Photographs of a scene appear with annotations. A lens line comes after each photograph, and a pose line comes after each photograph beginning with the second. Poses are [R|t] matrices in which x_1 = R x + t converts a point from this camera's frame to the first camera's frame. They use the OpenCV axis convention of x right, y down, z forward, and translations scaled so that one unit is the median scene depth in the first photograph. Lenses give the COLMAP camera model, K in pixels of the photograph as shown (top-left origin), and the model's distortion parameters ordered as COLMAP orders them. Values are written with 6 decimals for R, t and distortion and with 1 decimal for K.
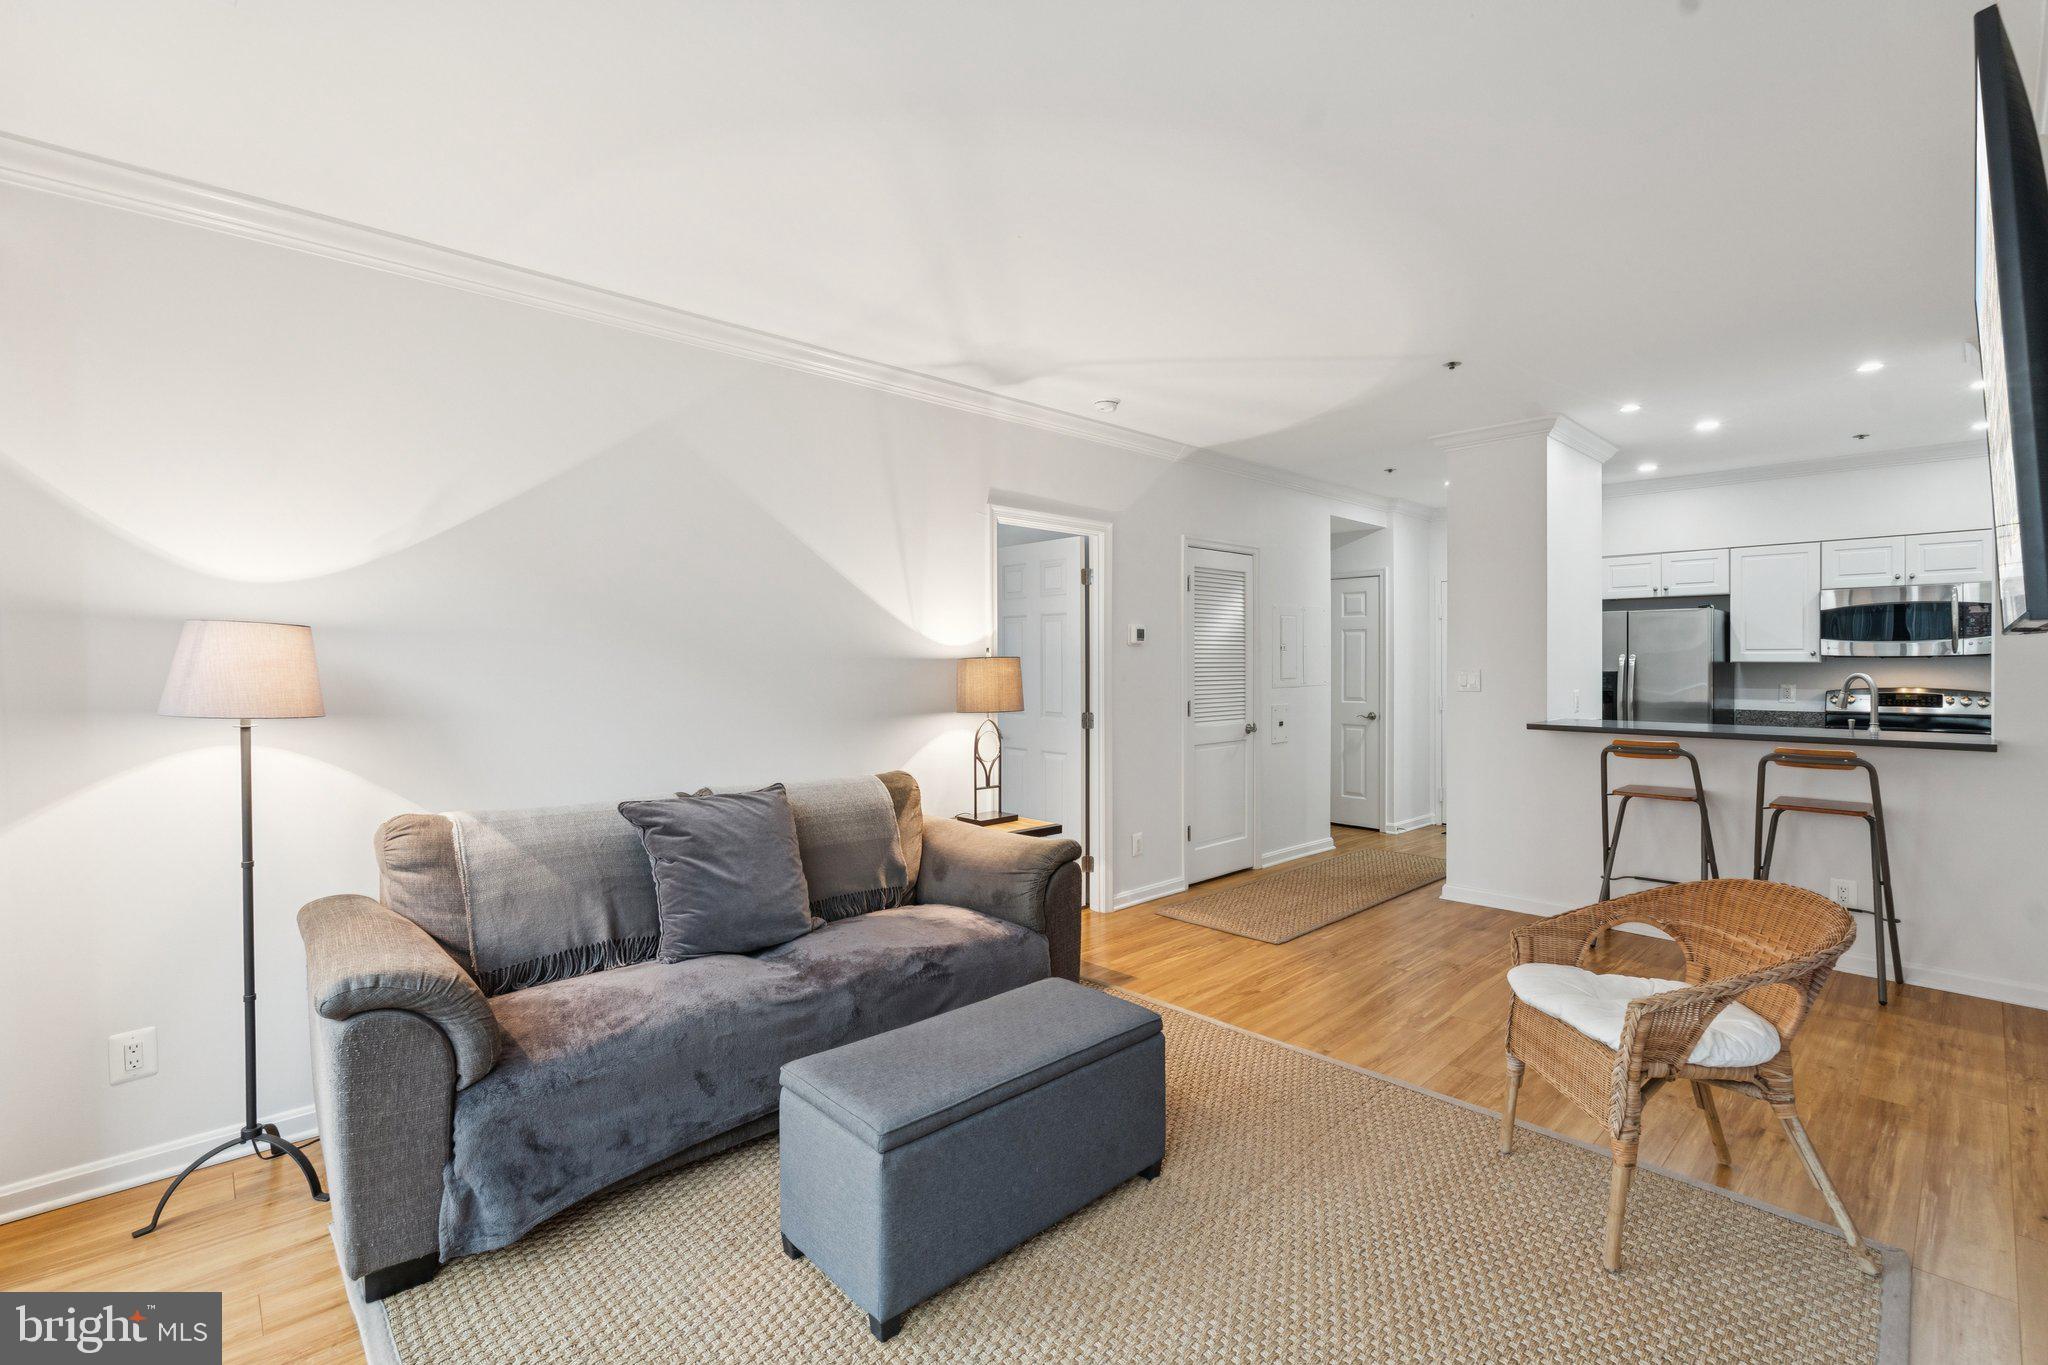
lens RADIAL K [[907.8, 0, 1003.0], [0, 907.8, 669.9], [0, 0, 1]] dist [-0.005676, -0.000540]
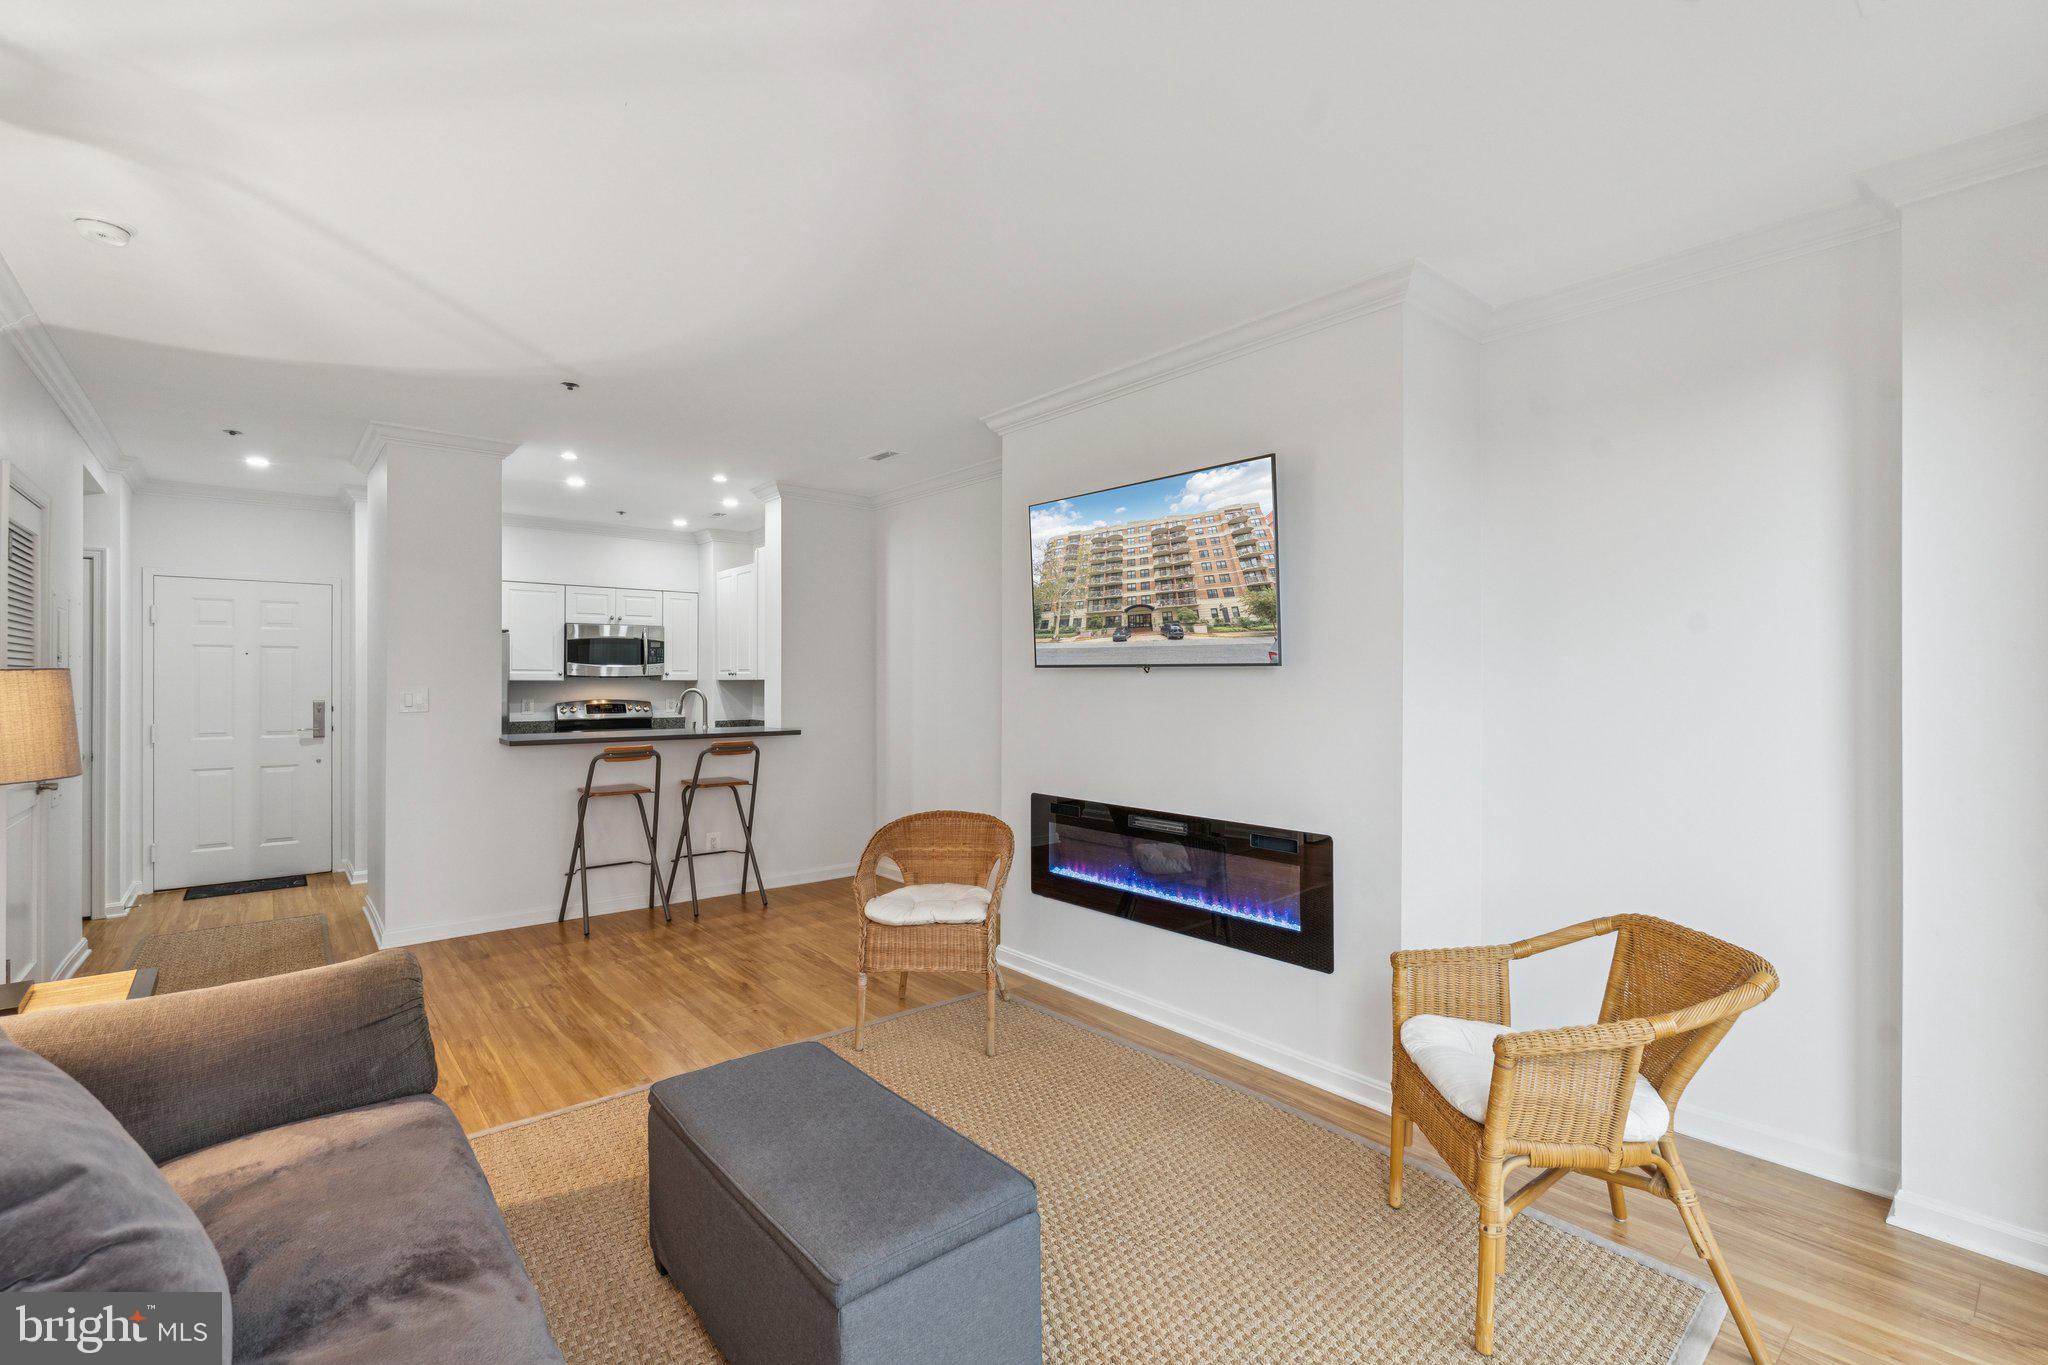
lens RADIAL K [[907.8, 0, 1024.5], [0, 907.8, 683.4], [0, 0, 1]] dist [-0.005676, -0.000540]
pose [[0.032478, -0.001976, 0.999471, -0.427258], [0.007191, 0.999973, 0.001744, -0.003015], [-0.999447, 0.007131, 0.032491, 0.397173]]
